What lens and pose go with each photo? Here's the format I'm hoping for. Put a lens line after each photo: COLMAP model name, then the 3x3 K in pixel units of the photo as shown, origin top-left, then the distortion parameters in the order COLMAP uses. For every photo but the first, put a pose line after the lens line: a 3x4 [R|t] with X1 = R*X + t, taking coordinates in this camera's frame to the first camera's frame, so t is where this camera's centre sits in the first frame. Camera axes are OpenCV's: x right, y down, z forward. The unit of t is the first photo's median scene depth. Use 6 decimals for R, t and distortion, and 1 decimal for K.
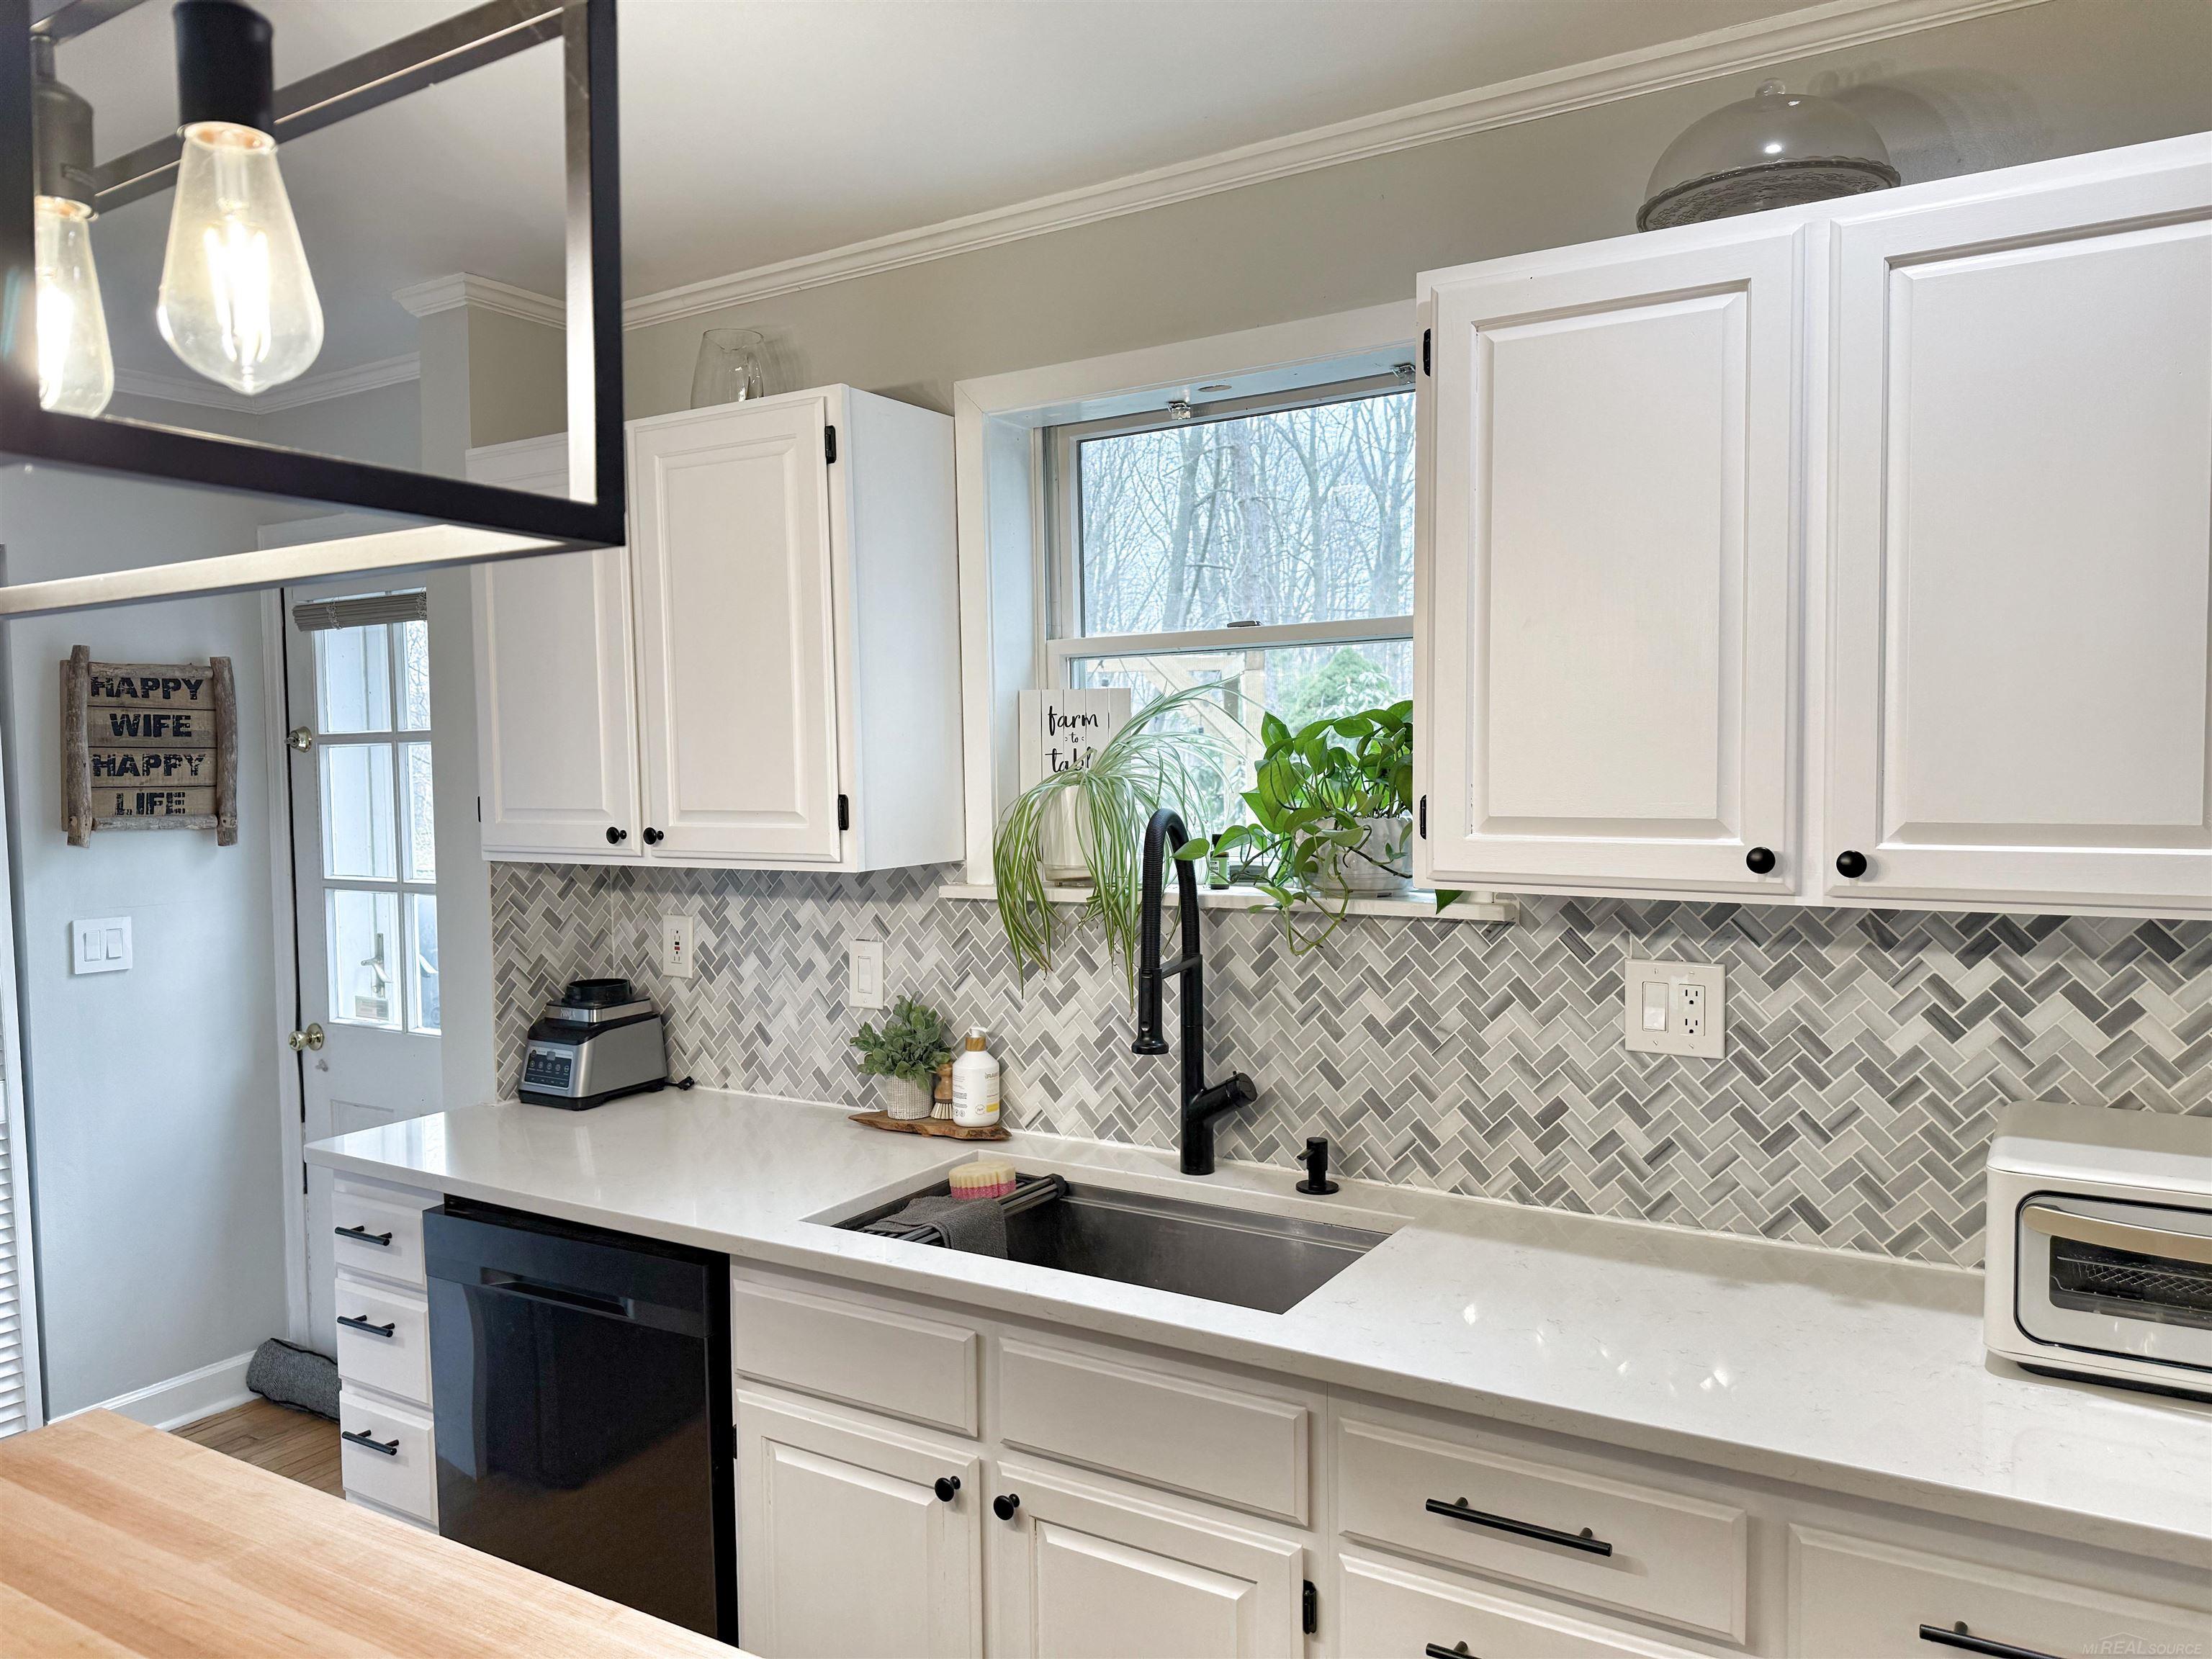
lens RADIAL K [[1530.2, 0, 1106.0], [0, 1530.2, 829.5], [0, 0, 1]] dist [0.141197, -0.212560]
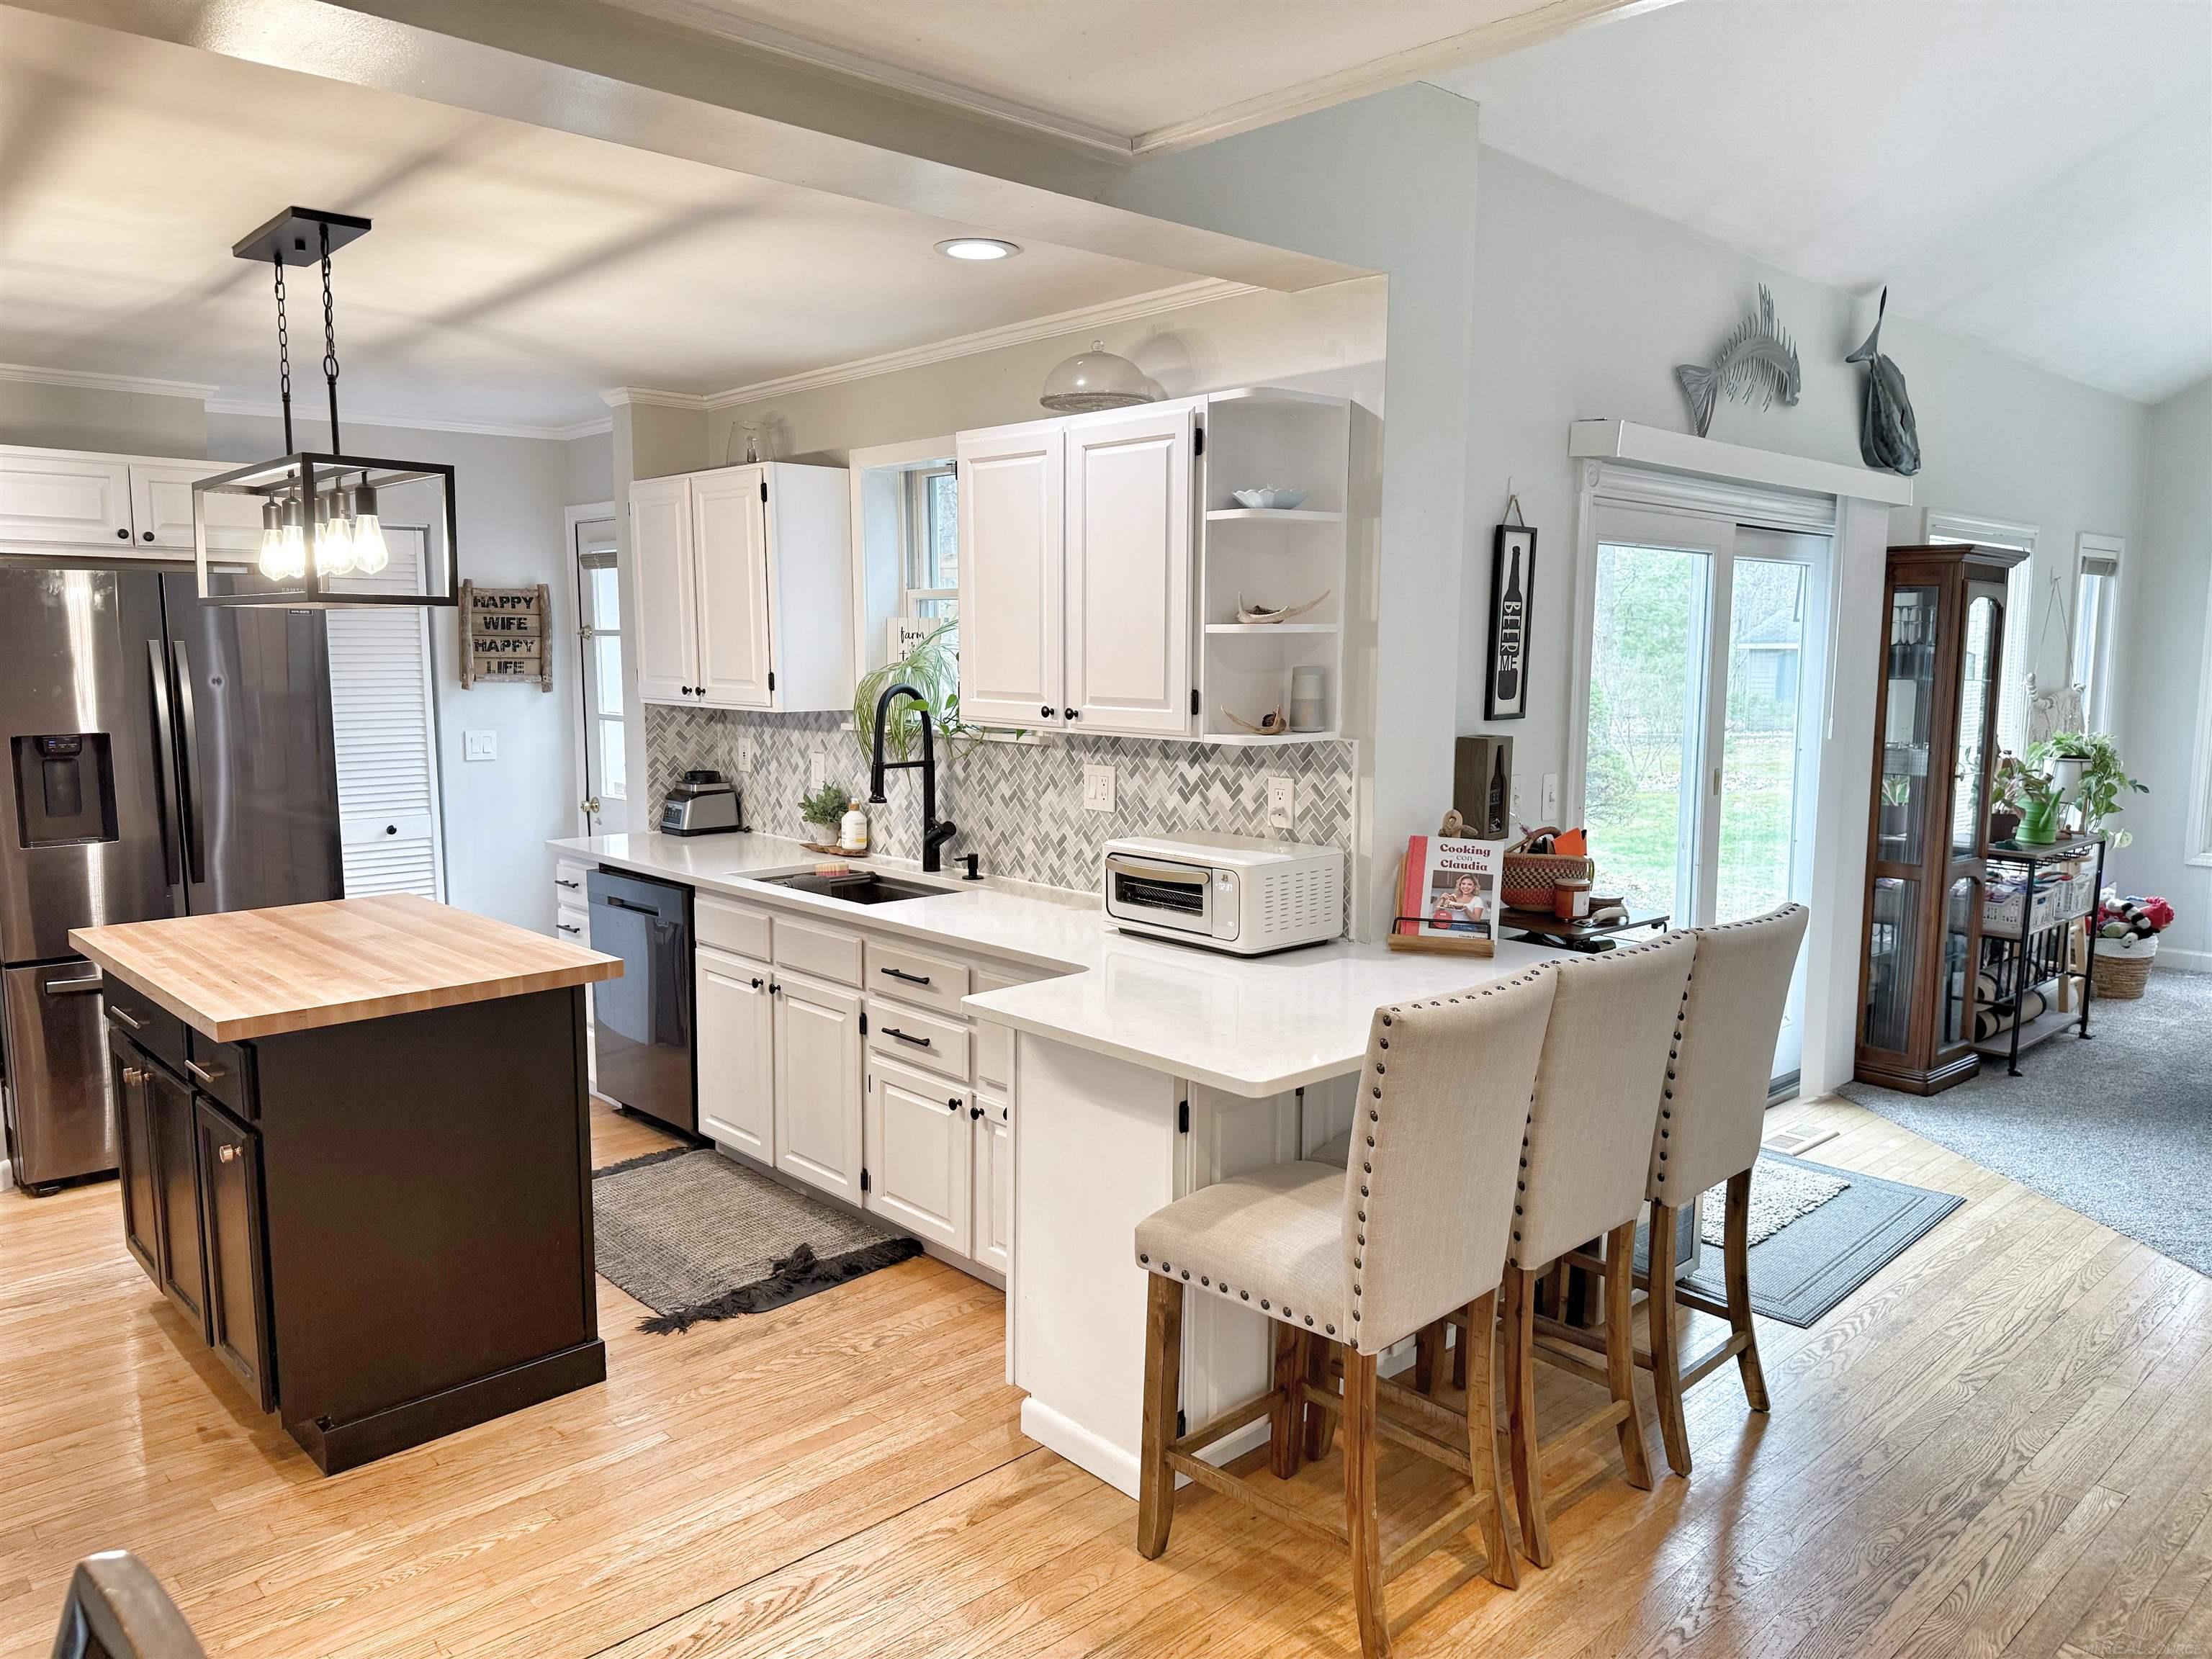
lens RADIAL K [[1530.2, 0, 1106.0], [0, 1530.2, 829.5], [0, 0, 1]] dist [0.141197, -0.212560]
pose [[0.964511, 0.049500, -0.259363, 0.710240], [-0.028973, 0.996180, 0.082380, 0.002446], [0.262450, -0.071941, 0.962260, -0.742574]]
